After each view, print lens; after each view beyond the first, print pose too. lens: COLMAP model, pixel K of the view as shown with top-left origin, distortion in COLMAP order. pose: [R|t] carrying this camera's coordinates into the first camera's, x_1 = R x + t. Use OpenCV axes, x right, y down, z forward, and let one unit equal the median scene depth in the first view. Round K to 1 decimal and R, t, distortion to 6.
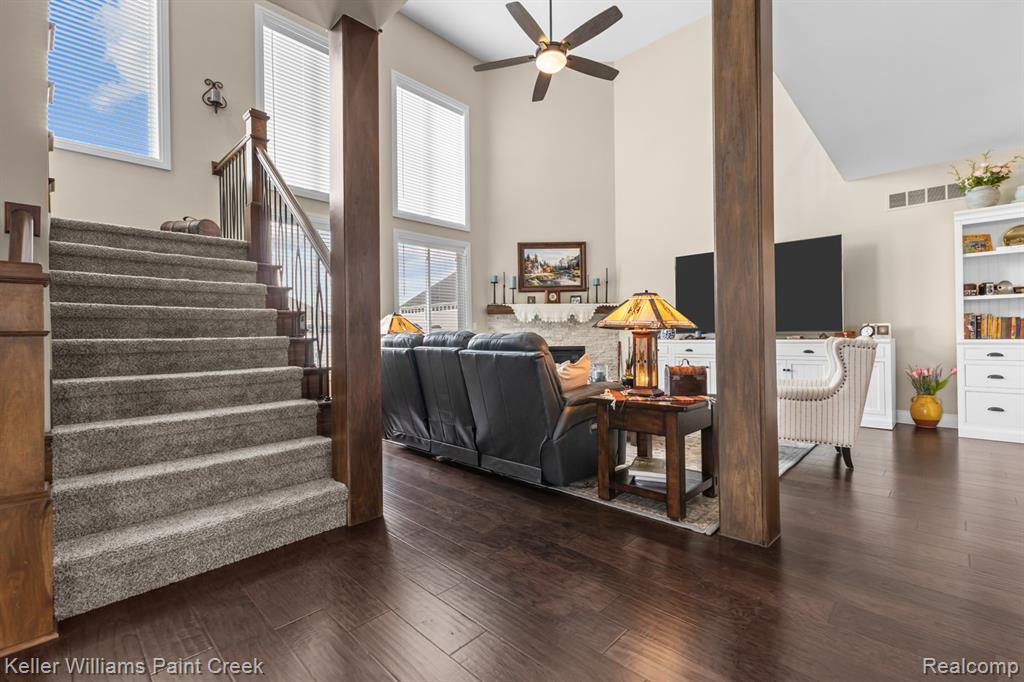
lens RADIAL K [[460.5, 0, 512.0], [0, 460.5, 341.0], [0, 0, 1]] dist [0.027455, 0.000030]
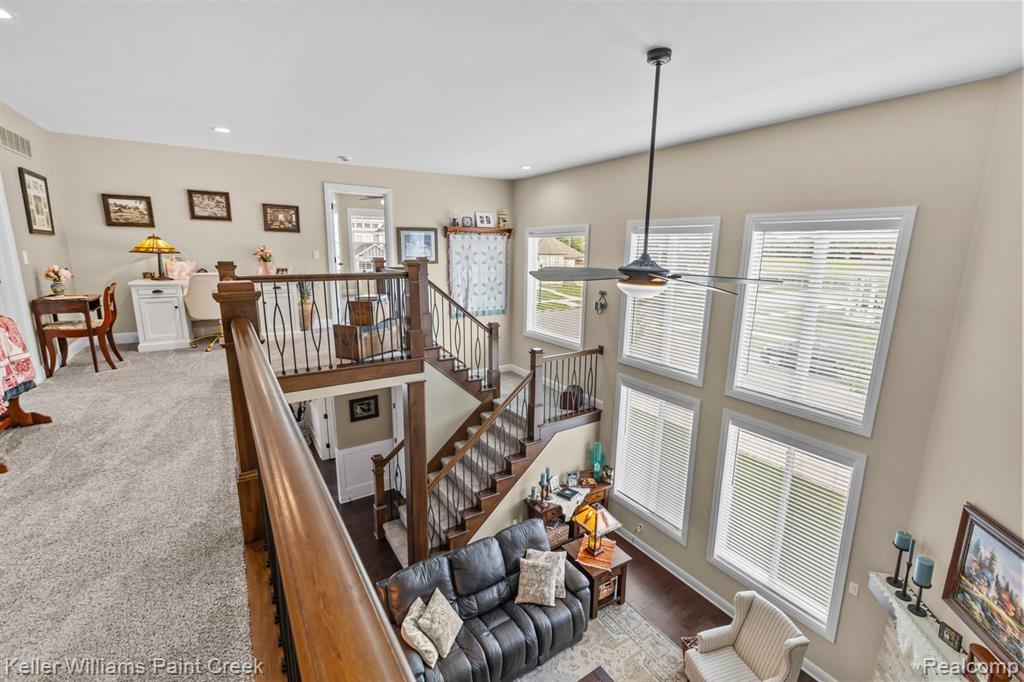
lens RADIAL K [[442.5, 0, 510.3], [0, 442.5, 335.8], [0, 0, 1]] dist [0.008967, -0.000733]
pose [[-0.224640, 0.204709, -0.952697, 0.484397], [-0.012976, 0.976970, 0.212984, -0.453735], [0.974355, 0.060207, -0.216810, 0.659066]]
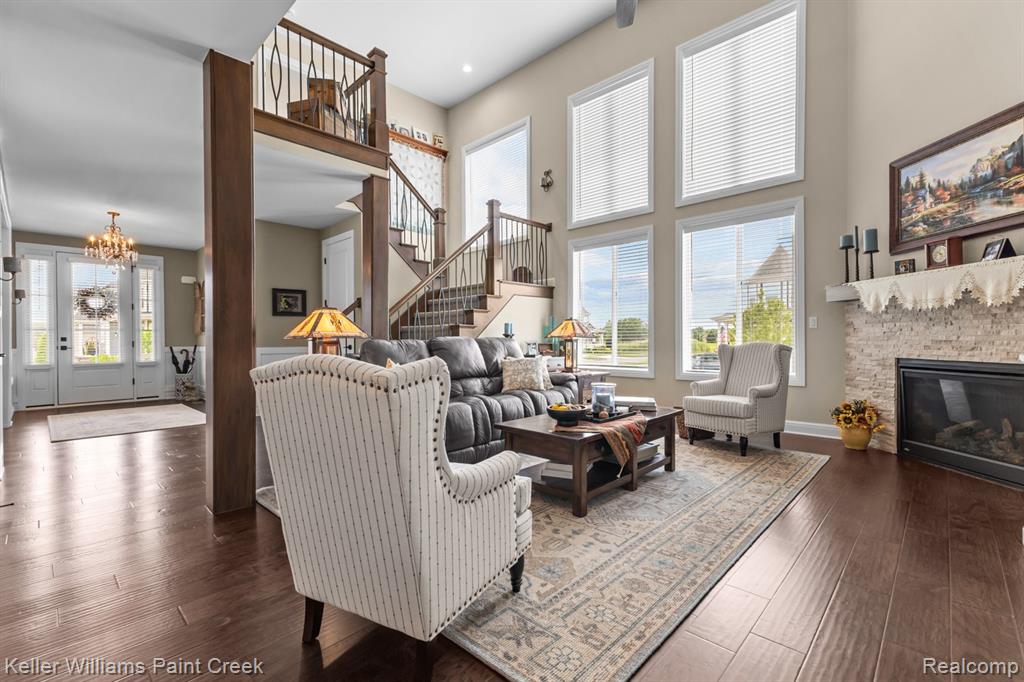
lens RADIAL K [[453.0, 0, 512.0], [0, 453.0, 341.0], [0, 0, 1]] dist [0.005377, -0.000248]
pose [[0.014964, 0.013177, -0.999801, 0.535870], [-0.000232, 0.999913, 0.013175, -0.013743], [0.999888, 0.000035, 0.014965, 0.553755]]
